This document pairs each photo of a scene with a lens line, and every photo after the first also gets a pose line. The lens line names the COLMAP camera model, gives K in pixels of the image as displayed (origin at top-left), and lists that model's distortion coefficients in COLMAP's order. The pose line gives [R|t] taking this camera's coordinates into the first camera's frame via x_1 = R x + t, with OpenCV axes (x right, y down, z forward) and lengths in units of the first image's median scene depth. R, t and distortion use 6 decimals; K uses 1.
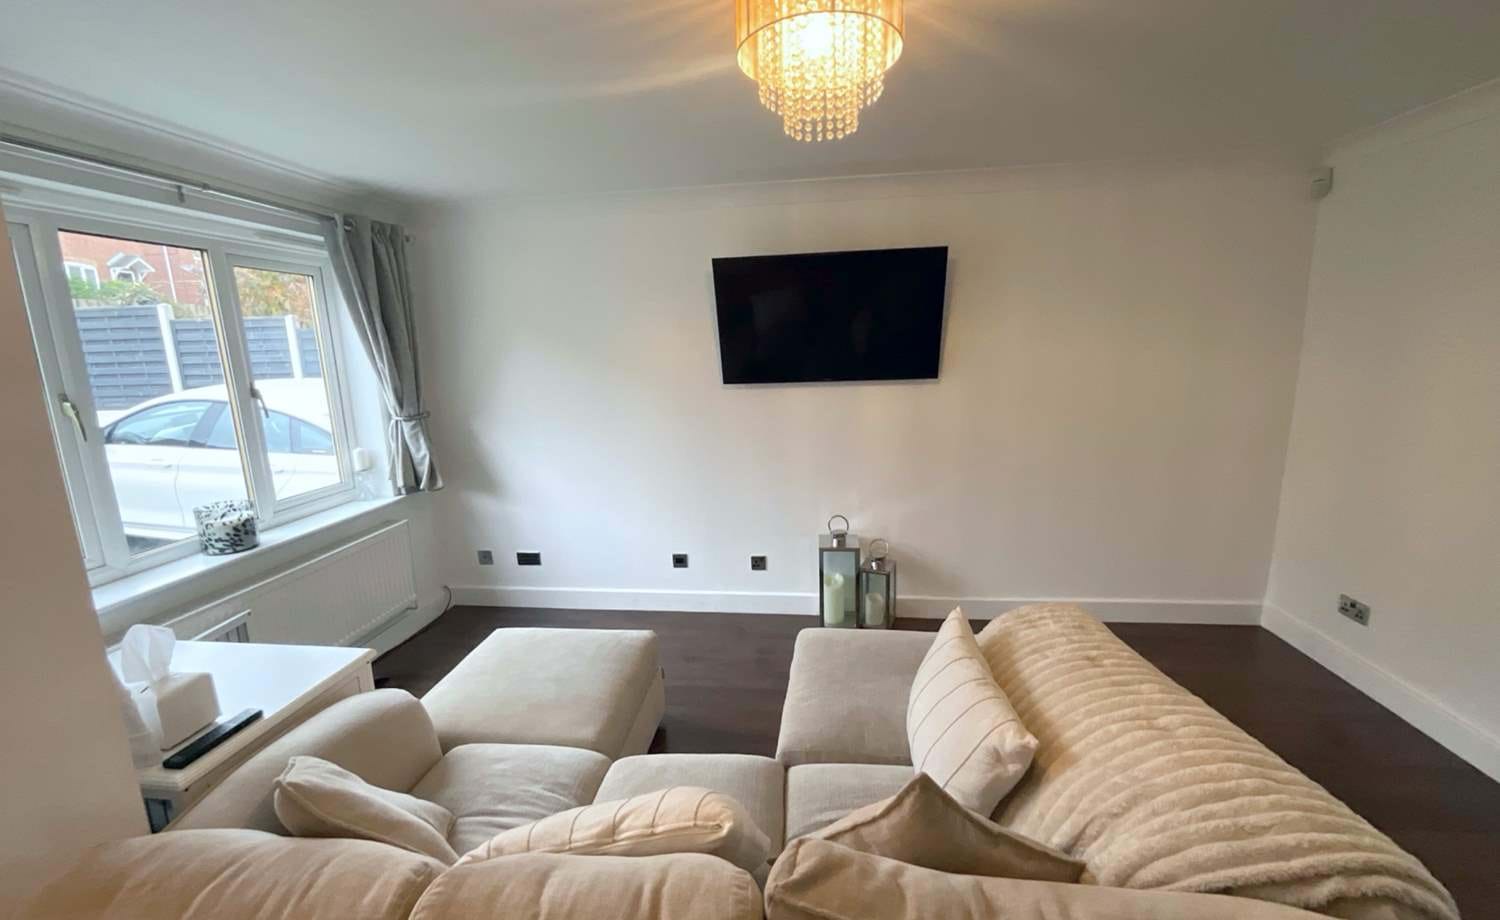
lens RADIAL K [[611.8, 0, 752.9], [0, 611.8, 459.5], [0, 0, 1]] dist [-0.006726, 0.002214]
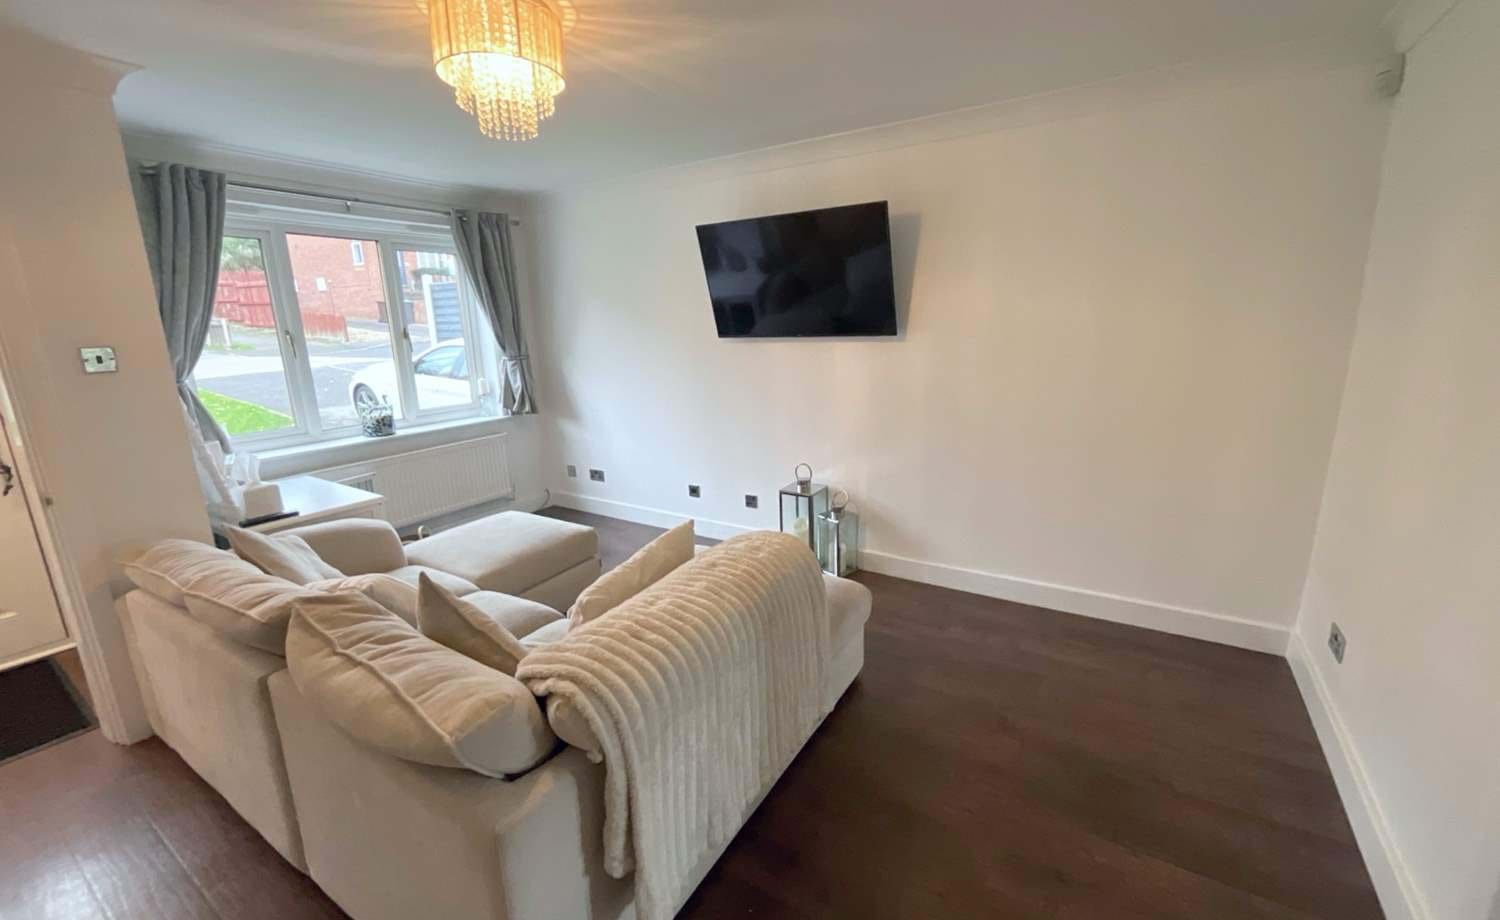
lens RADIAL K [[611.8, 0, 749.5], [0, 611.8, 462.0], [0, 0, 1]] dist [-0.006726, 0.002214]
pose [[0.901296, 0.106337, -0.419949, 0.519307], [-0.082522, 0.993798, 0.074534, 0.016916], [0.425270, -0.032522, 0.904482, -0.010560]]
